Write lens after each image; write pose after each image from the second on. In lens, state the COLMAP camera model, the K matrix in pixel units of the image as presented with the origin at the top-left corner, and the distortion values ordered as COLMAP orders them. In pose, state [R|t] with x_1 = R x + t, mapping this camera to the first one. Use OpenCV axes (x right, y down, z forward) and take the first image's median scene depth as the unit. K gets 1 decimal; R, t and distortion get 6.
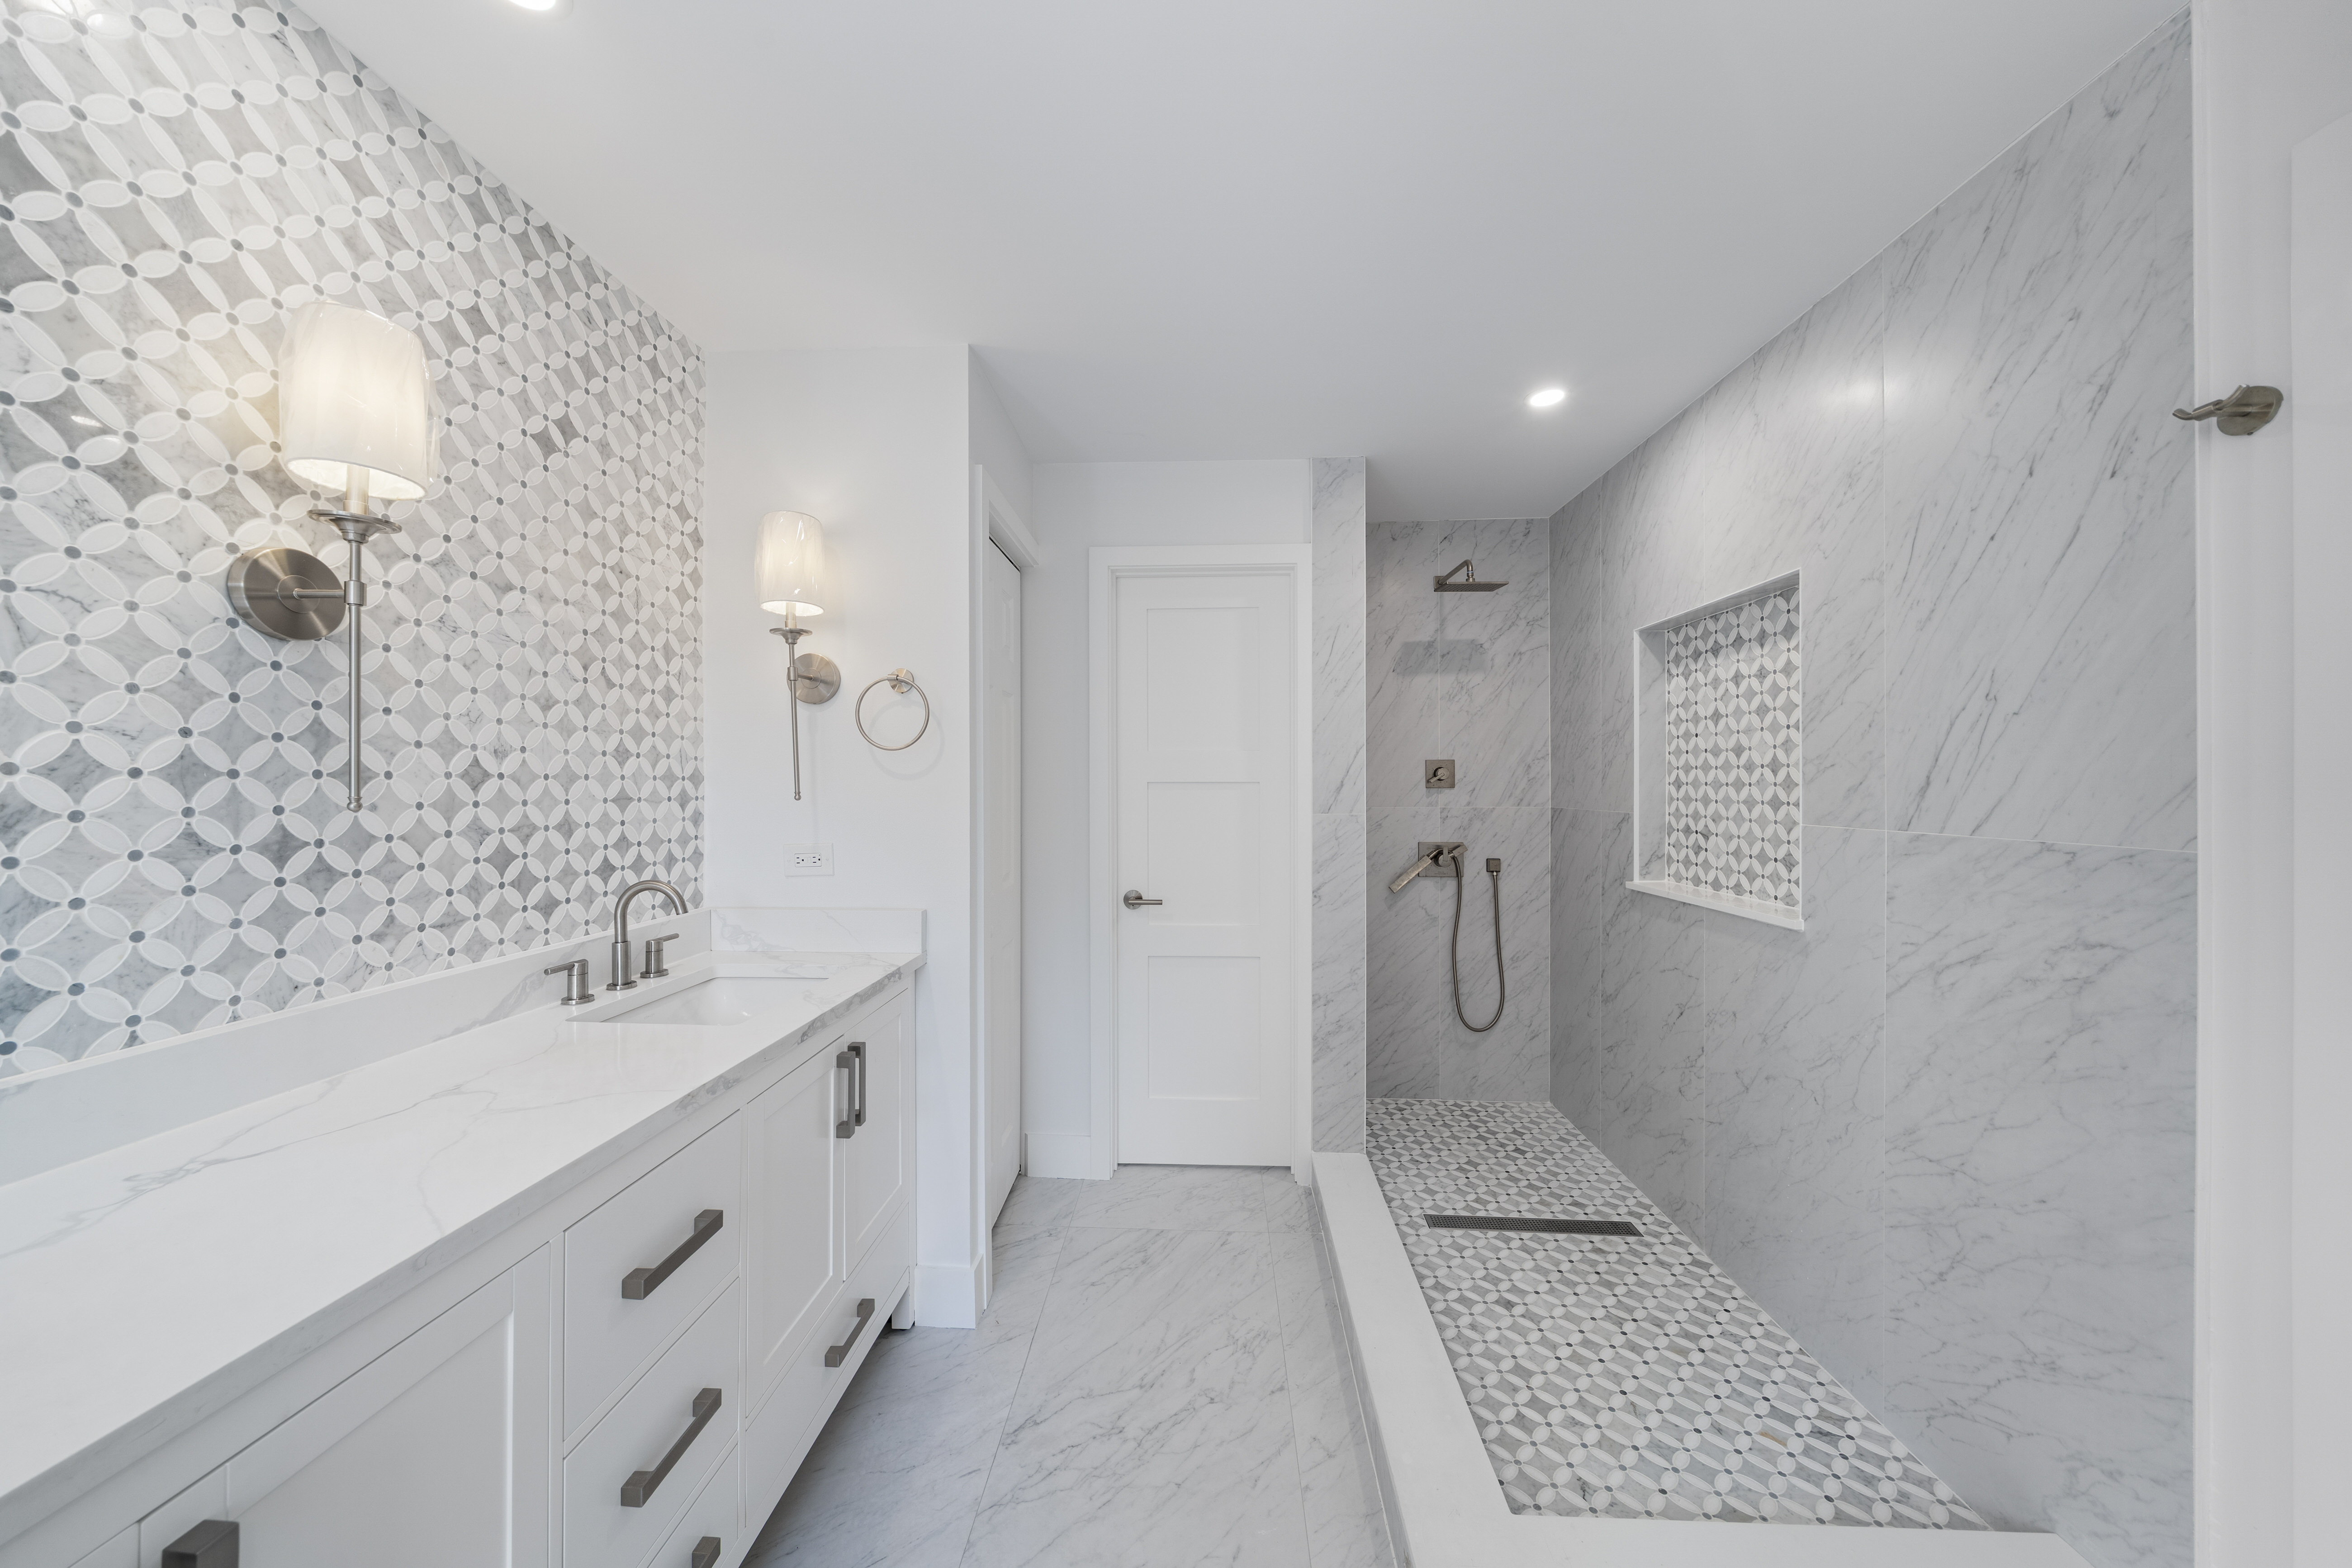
lens RADIAL K [[801.0, 0, 1167.3], [0, 801.0, 782.0], [0, 0, 1]] dist [-0.001611, -0.000169]
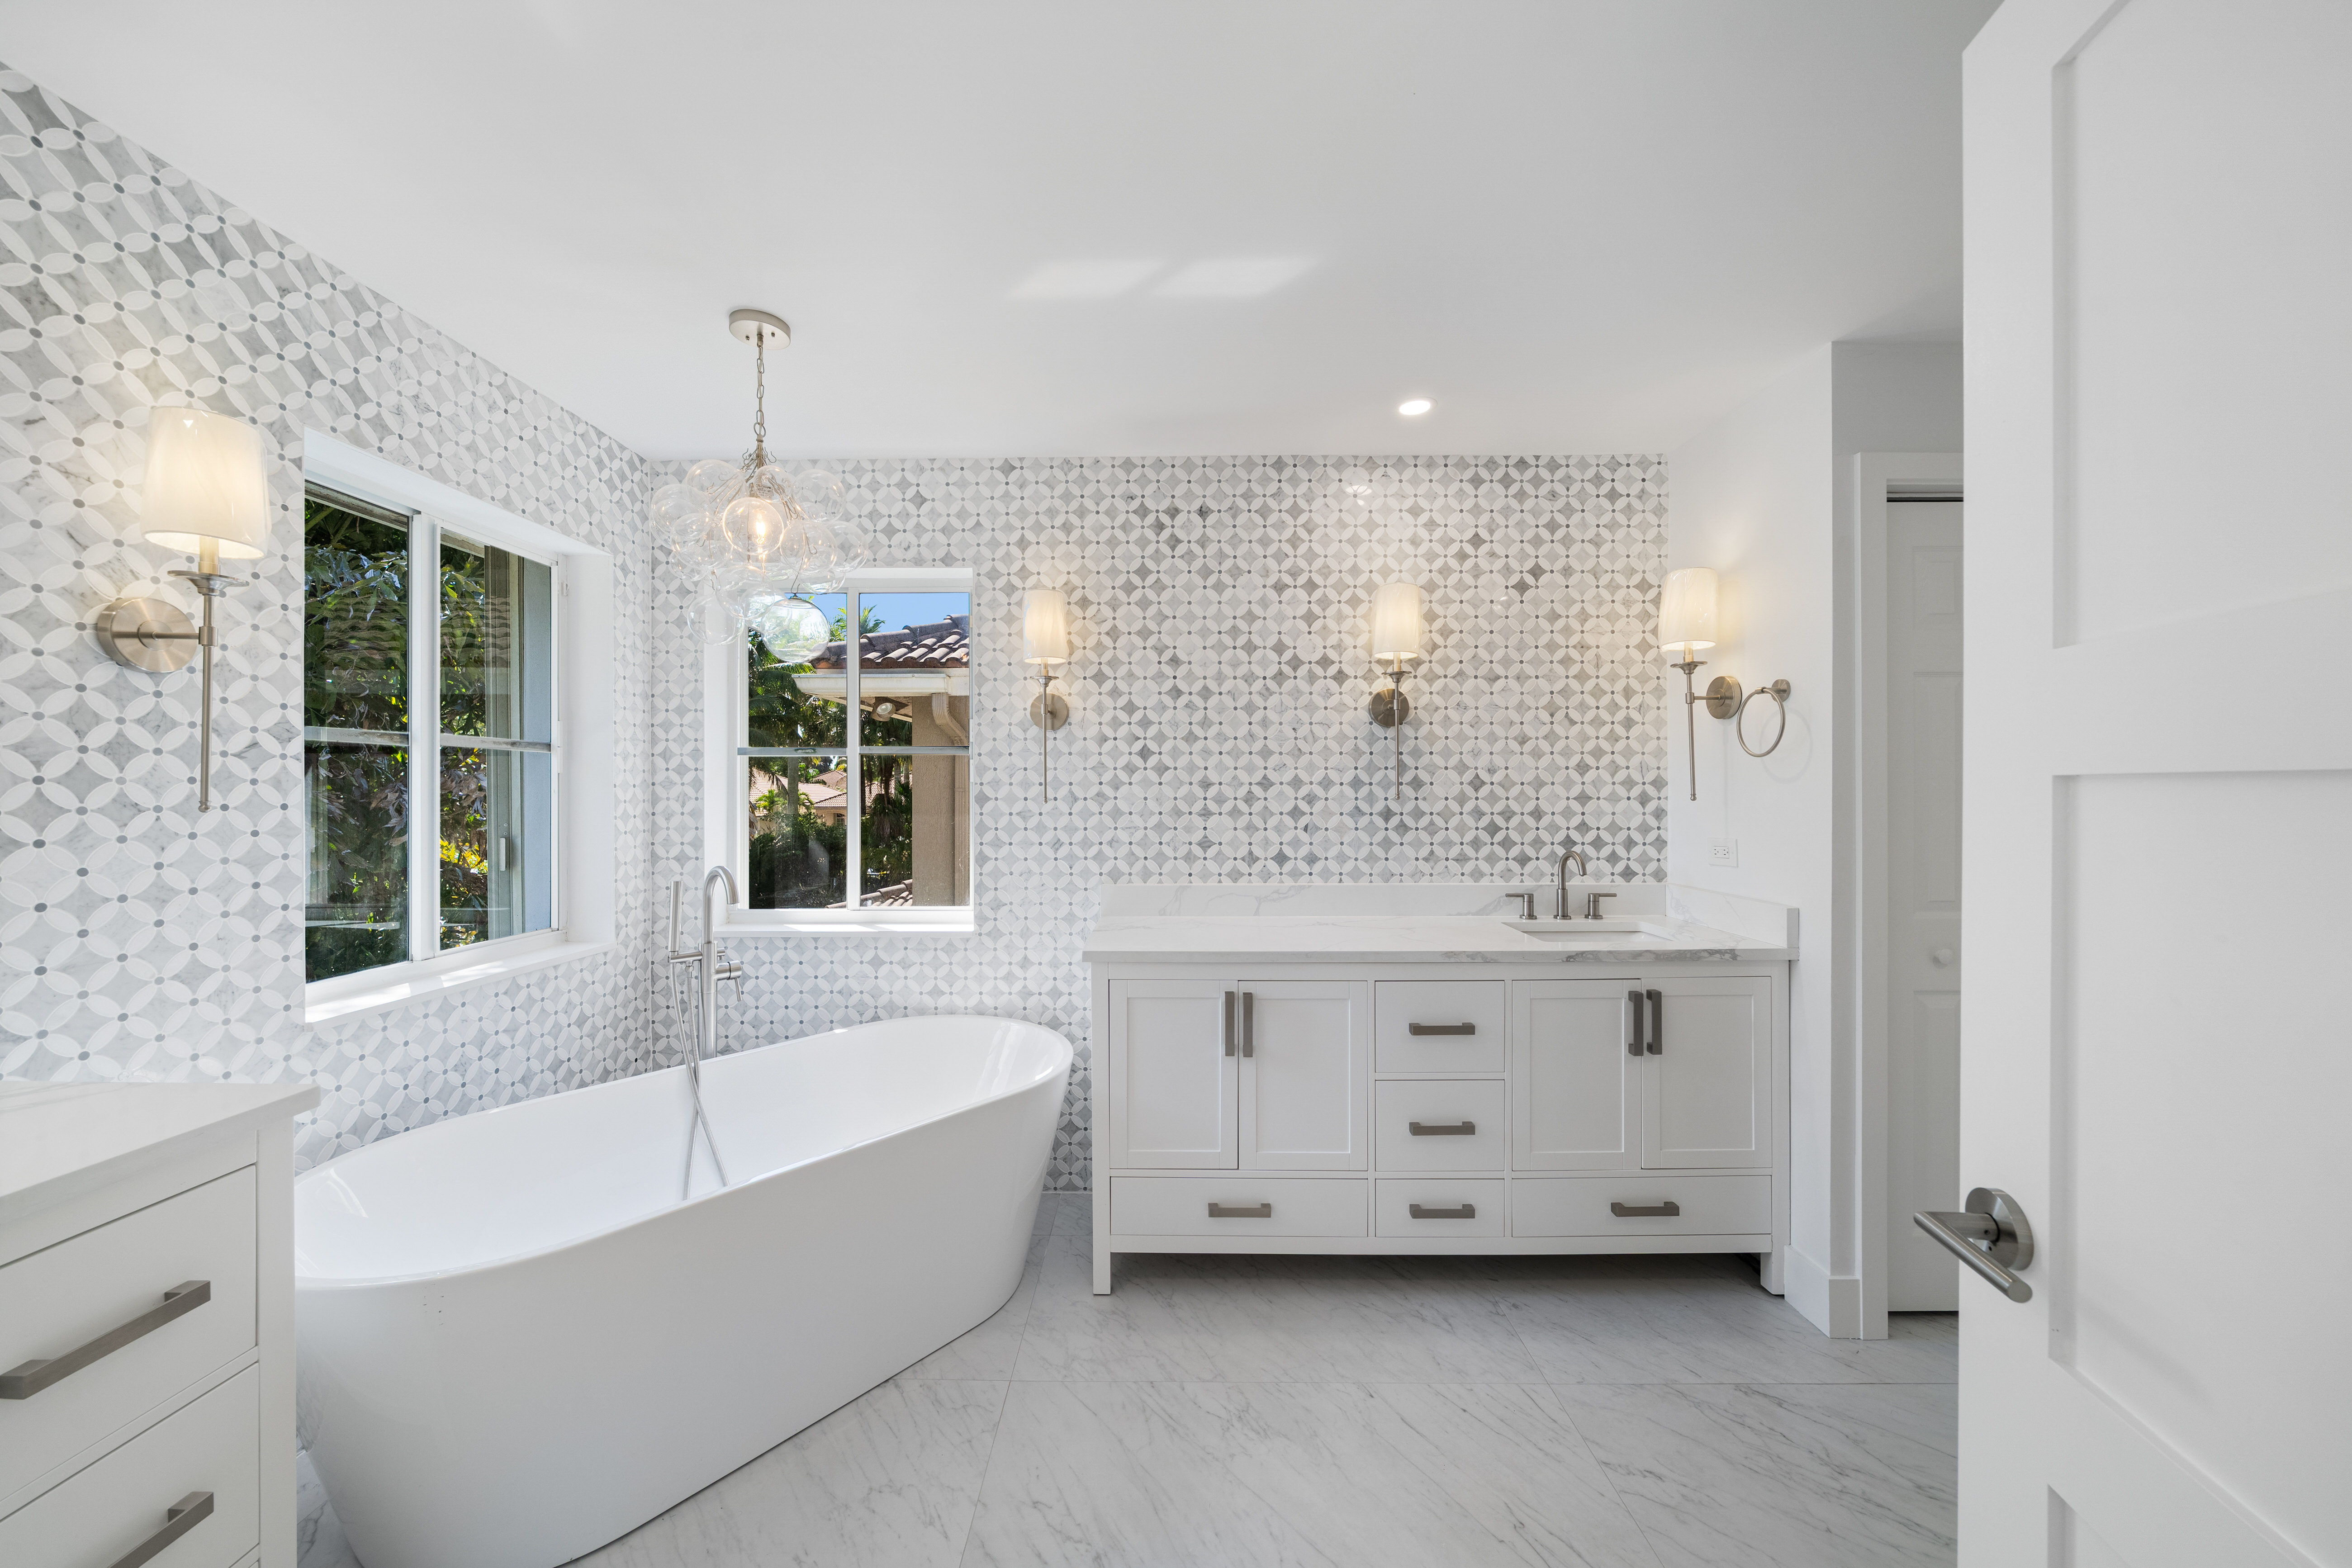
lens RADIAL K [[801.0, 0, 1167.3], [0, 801.0, 782.0], [0, 0, 1]] dist [-0.001611, -0.000169]
pose [[0.046298, -0.002364, -0.998925, 0.964816], [0.003270, 0.999992, -0.002215, -0.008863], [0.998922, -0.003164, 0.046305, 0.183866]]
